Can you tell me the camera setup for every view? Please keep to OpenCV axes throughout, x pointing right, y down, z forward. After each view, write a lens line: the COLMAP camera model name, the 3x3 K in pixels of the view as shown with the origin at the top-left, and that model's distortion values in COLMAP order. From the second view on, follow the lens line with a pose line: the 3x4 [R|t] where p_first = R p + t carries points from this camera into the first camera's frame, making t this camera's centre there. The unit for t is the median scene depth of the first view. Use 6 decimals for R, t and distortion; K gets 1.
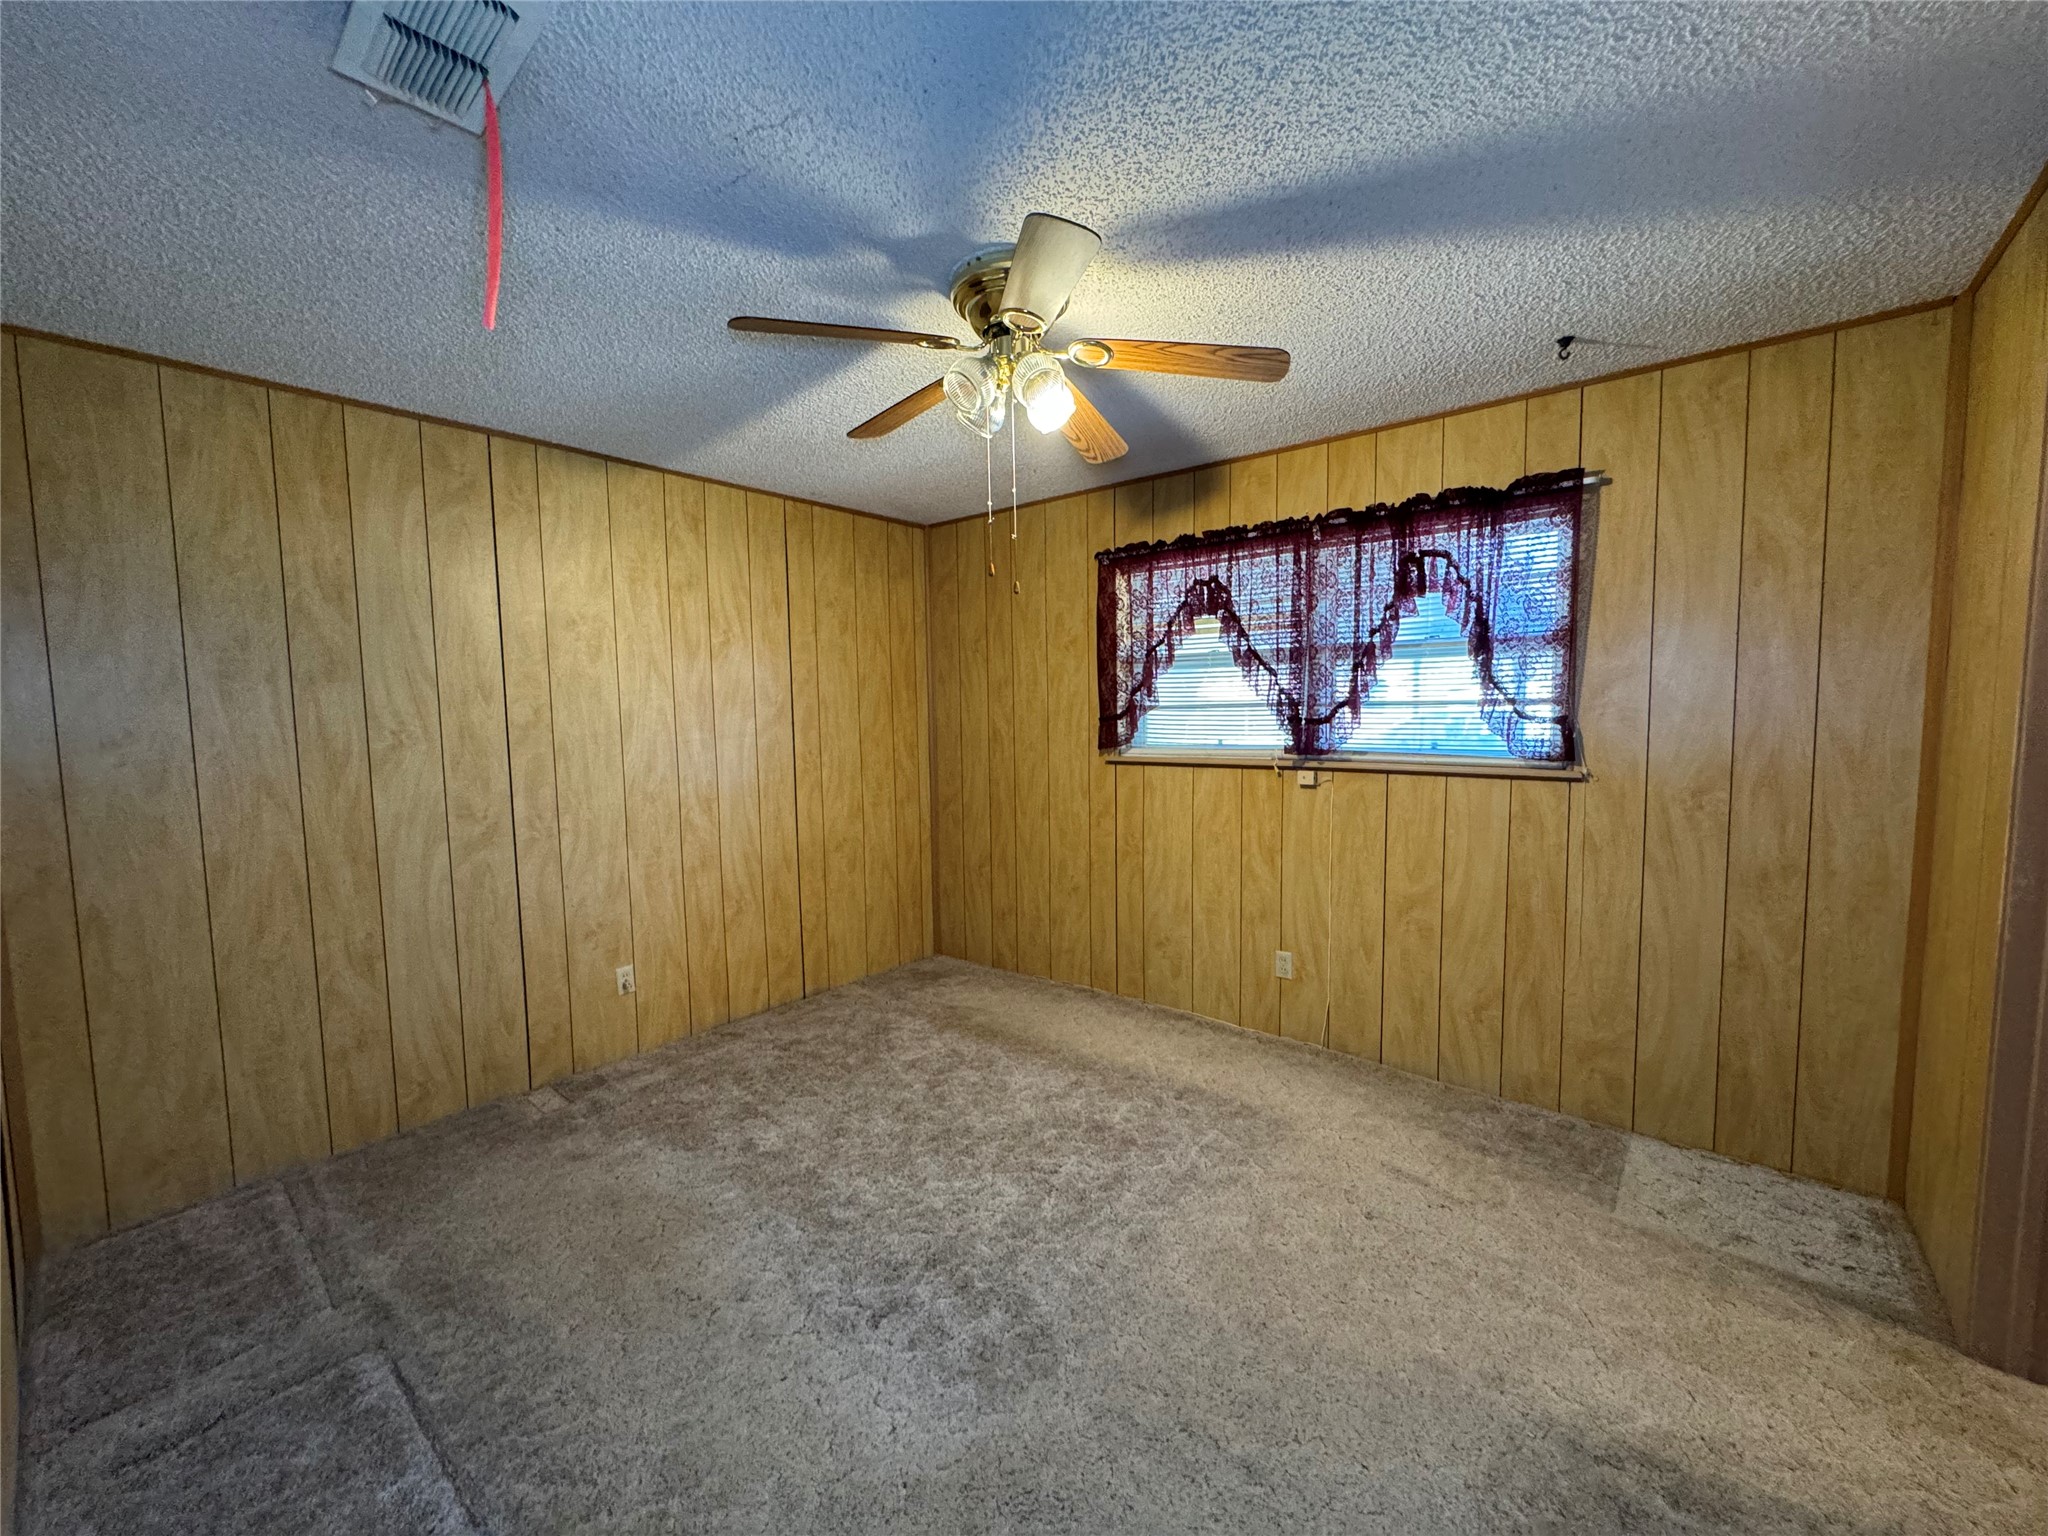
lens RADIAL K [[816.4, 0, 1023.3], [0, 816.4, 763.6], [0, 0, 1]] dist [-0.000612, 0.000070]
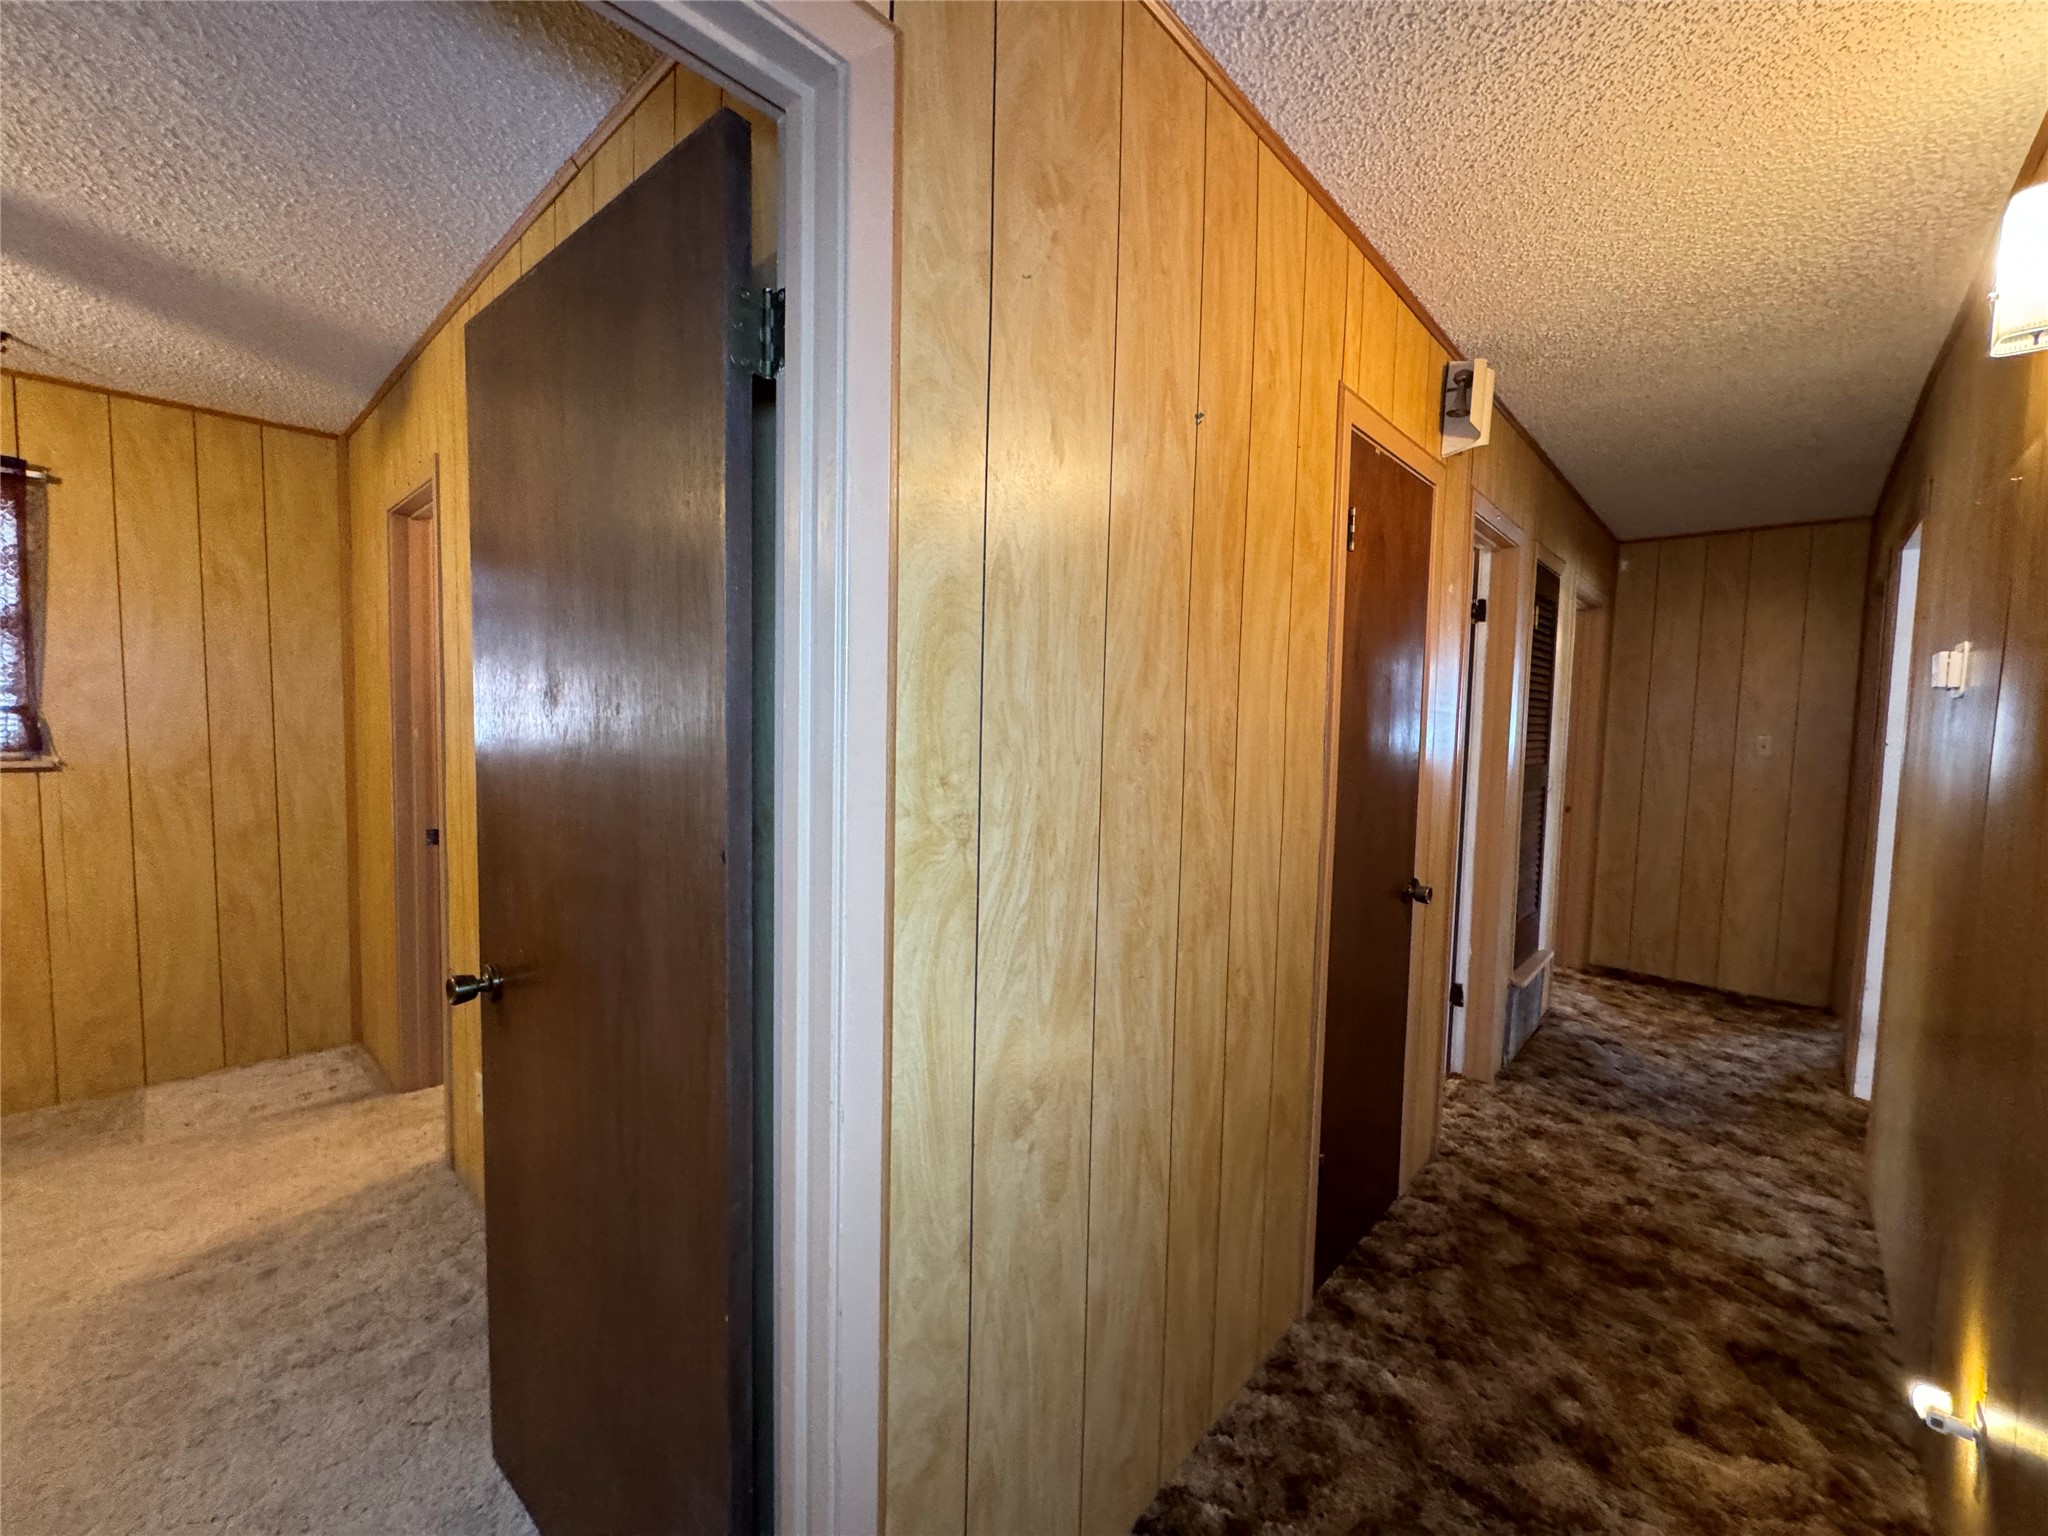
lens RADIAL K [[816.4, 0, 1030.8], [0, 816.4, 766.8], [0, 0, 1]] dist [-0.000612, 0.000070]
pose [[0.040363, -0.047843, 0.998039, -0.416133], [0.053313, 0.997533, 0.045663, 0.053404], [-0.997762, 0.051365, 0.042814, -0.382442]]
